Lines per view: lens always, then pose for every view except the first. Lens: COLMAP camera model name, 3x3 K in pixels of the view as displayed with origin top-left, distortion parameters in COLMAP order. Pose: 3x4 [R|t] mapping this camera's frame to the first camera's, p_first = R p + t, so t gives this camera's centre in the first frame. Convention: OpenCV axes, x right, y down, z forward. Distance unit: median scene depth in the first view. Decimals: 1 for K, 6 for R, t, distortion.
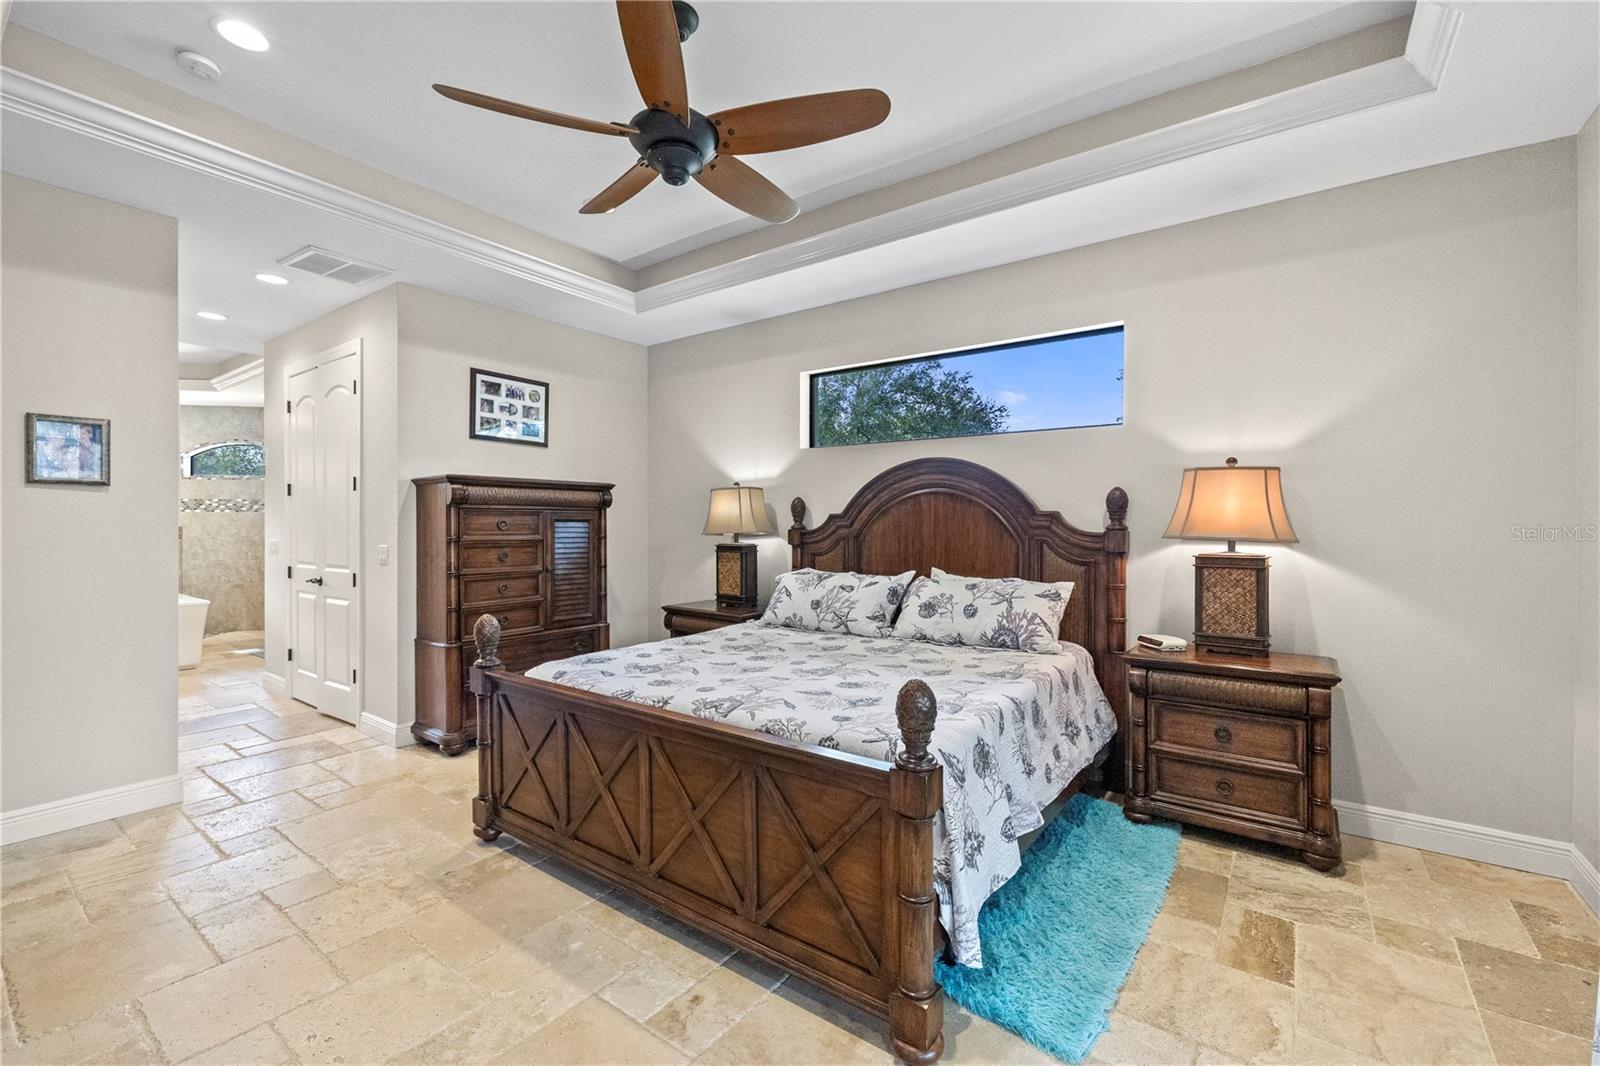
lens RADIAL K [[671.3, 0, 811.2], [0, 671.3, 529.5], [0, 0, 1]] dist [0.002362, 0.000031]
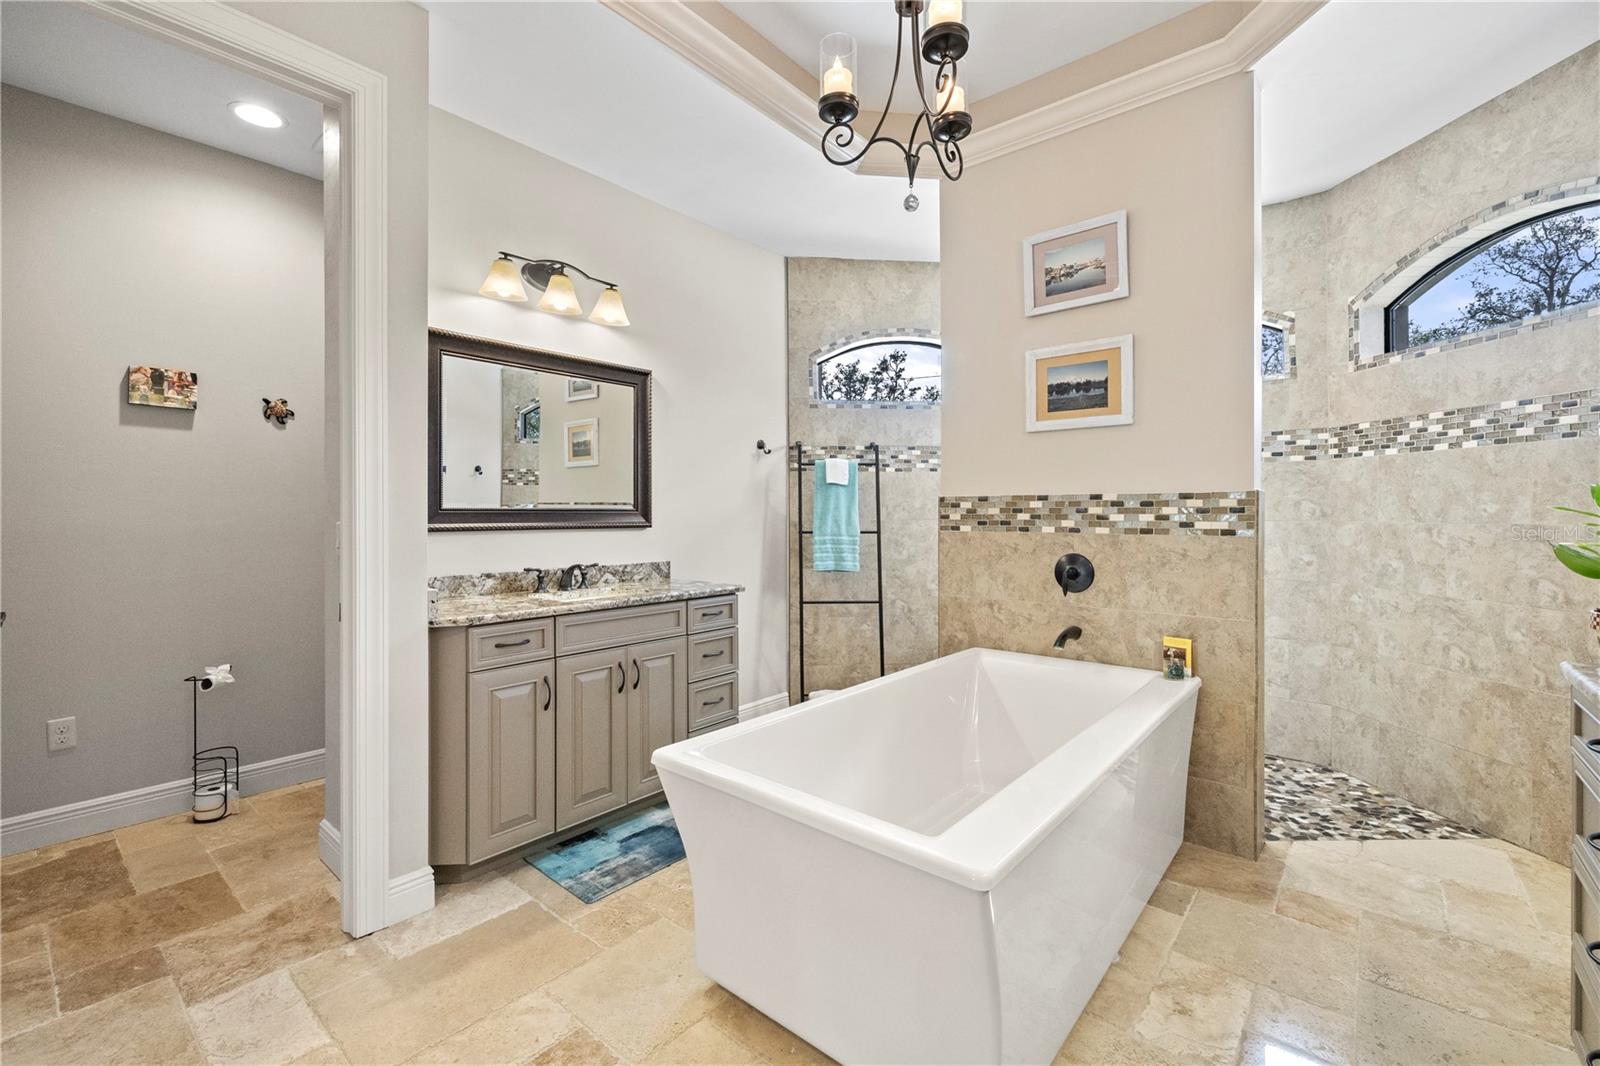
lens RADIAL K [[671.3, 0, 787.0], [0, 671.3, 514.5], [0, 0, 1]] dist [0.002362, 0.000031]
pose [[-0.092742, -0.002852, -0.995686, -0.525289], [-0.009459, 0.999953, -0.001983, 0.009175], [0.995645, 0.009235, -0.092764, 0.711555]]
